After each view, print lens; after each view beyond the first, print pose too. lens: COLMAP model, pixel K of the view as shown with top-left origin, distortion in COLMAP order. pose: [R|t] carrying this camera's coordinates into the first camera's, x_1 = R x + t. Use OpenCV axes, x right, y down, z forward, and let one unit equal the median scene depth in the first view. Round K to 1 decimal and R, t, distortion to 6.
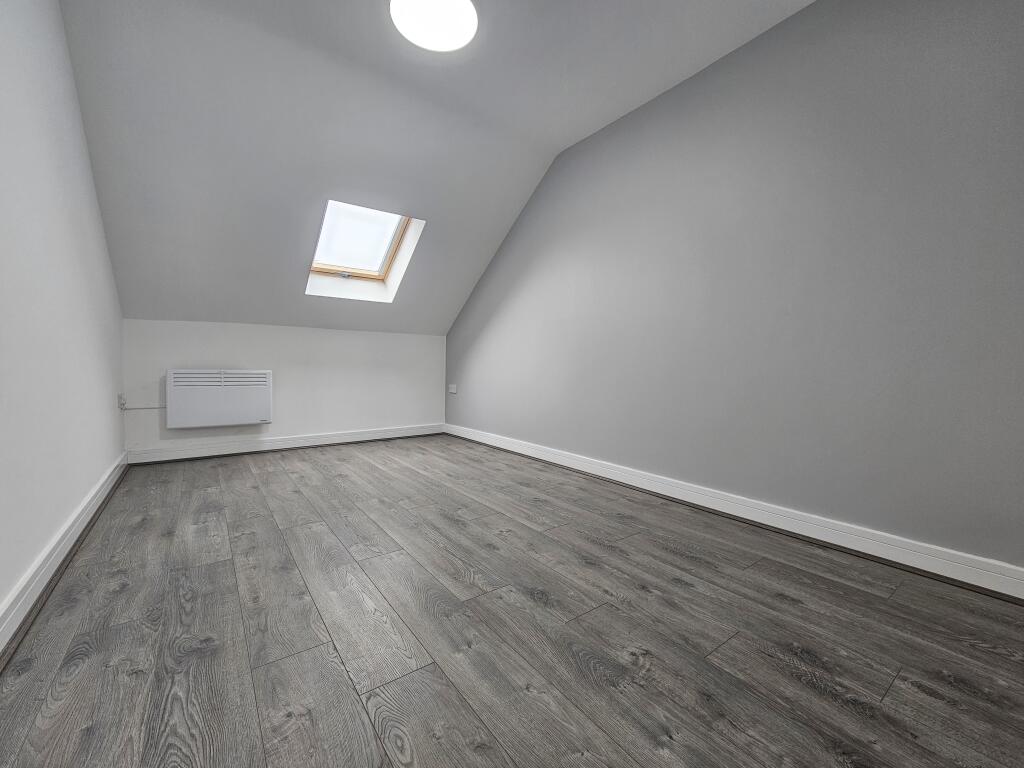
lens RADIAL K [[420.7, 0, 512.5], [0, 420.7, 381.4], [0, 0, 1]] dist [-0.003531, 0.000050]
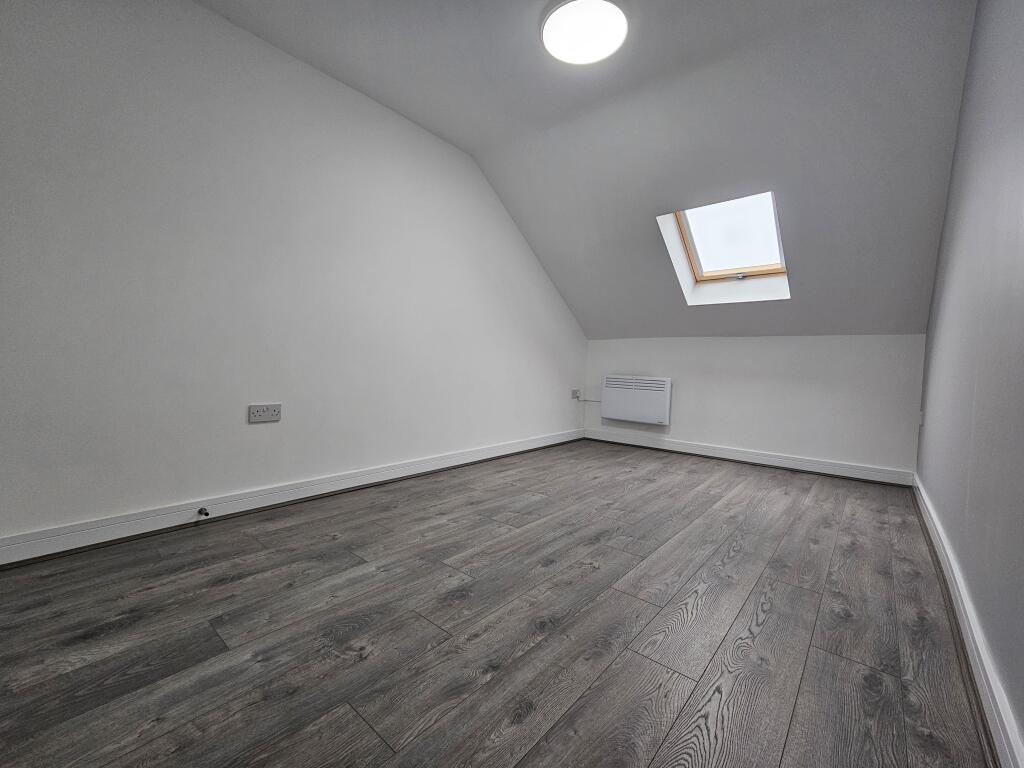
lens RADIAL K [[426.8, 0, 509.3], [0, 426.8, 379.4], [0, 0, 1]] dist [0.000026, 0.000081]
pose [[0.220895, 0.030520, -0.974820, 0.693536], [-0.064516, 0.997778, 0.016620, -0.022775], [0.973161, 0.059221, 0.222374, 0.550438]]
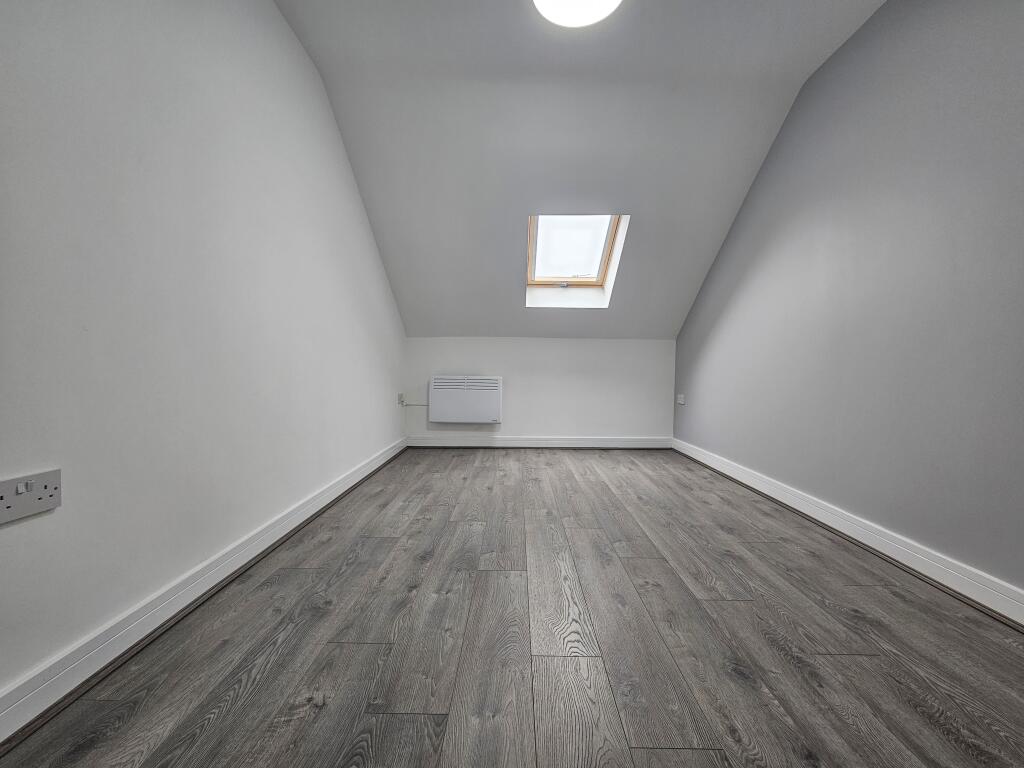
lens RADIAL K [[420.7, 0, 512.5], [0, 420.7, 381.4], [0, 0, 1]] dist [-0.003531, 0.000050]
pose [[0.797687, 0.015465, -0.602873, 0.216693], [-0.024355, 0.999682, -0.006581, -0.011575], [0.602580, 0.019933, 0.797810, 0.182342]]
